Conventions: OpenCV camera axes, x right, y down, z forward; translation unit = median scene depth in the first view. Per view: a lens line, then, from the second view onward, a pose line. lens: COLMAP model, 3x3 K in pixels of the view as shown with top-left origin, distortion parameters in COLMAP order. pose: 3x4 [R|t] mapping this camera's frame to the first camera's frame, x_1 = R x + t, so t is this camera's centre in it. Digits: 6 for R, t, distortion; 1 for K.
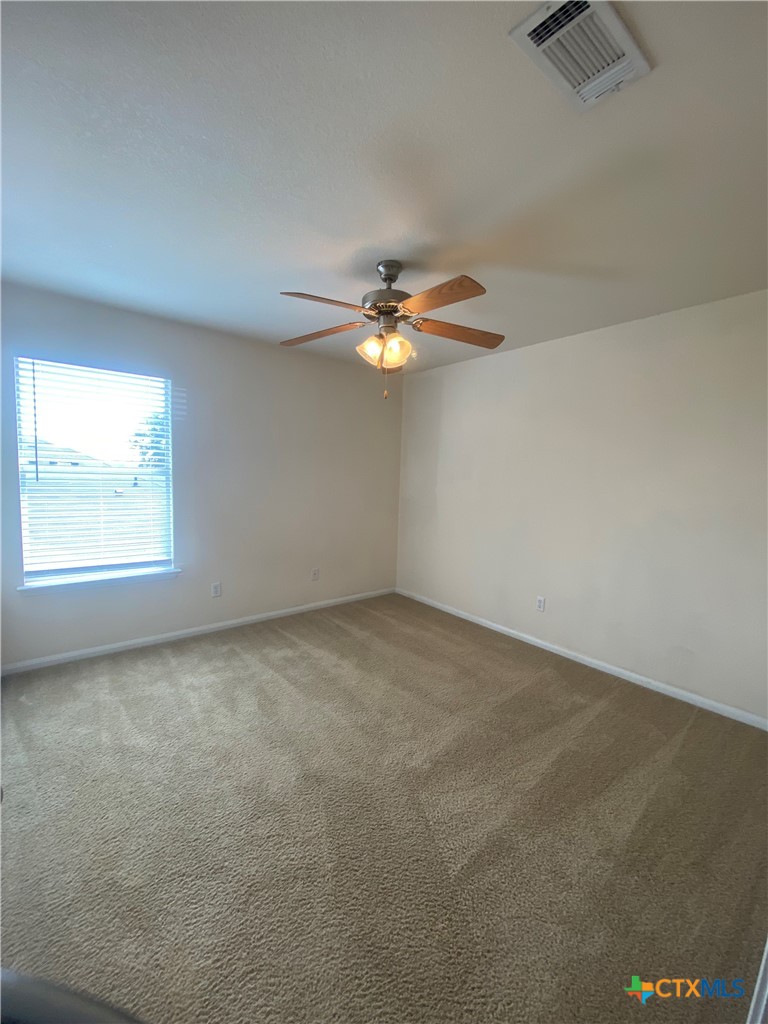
lens RADIAL K [[416.3, 0, 386.5], [0, 416.3, 511.5], [0, 0, 1]] dist [0.036771, -0.025371]
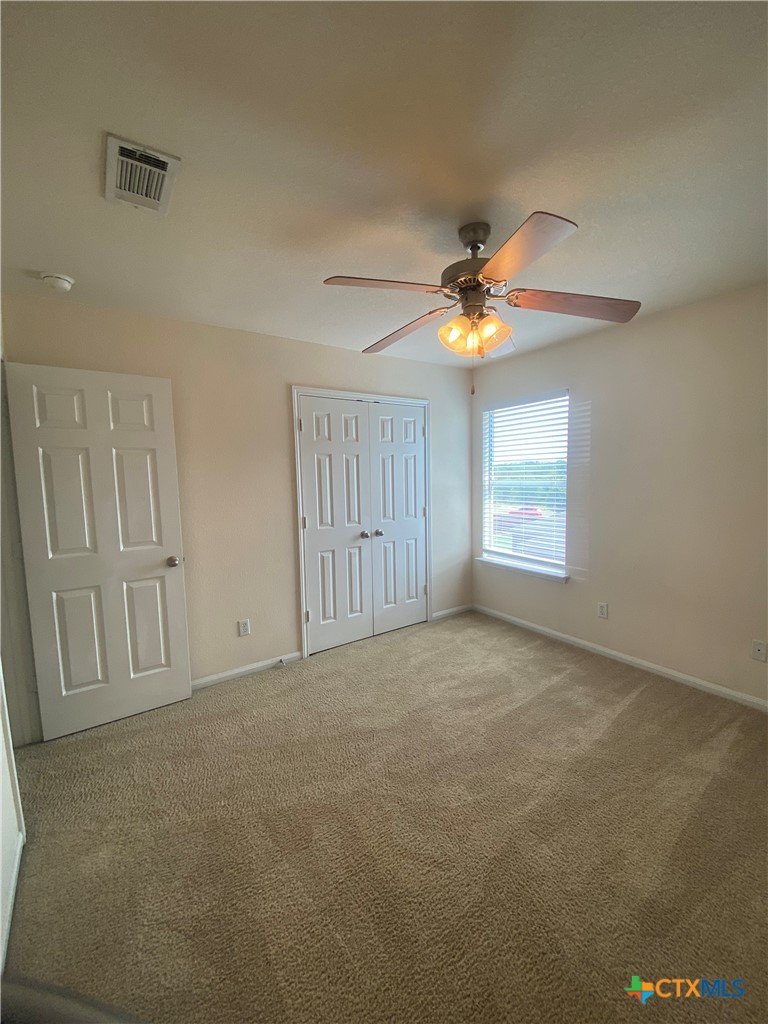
lens RADIAL K [[416.3, 0, 386.5], [0, 416.3, 511.5], [0, 0, 1]] dist [0.036771, -0.025371]
pose [[-0.095176, 0.062718, -0.993483, 0.675938], [-0.065220, 0.995476, 0.069092, -0.075955], [0.993322, 0.071371, -0.090654, 0.744764]]
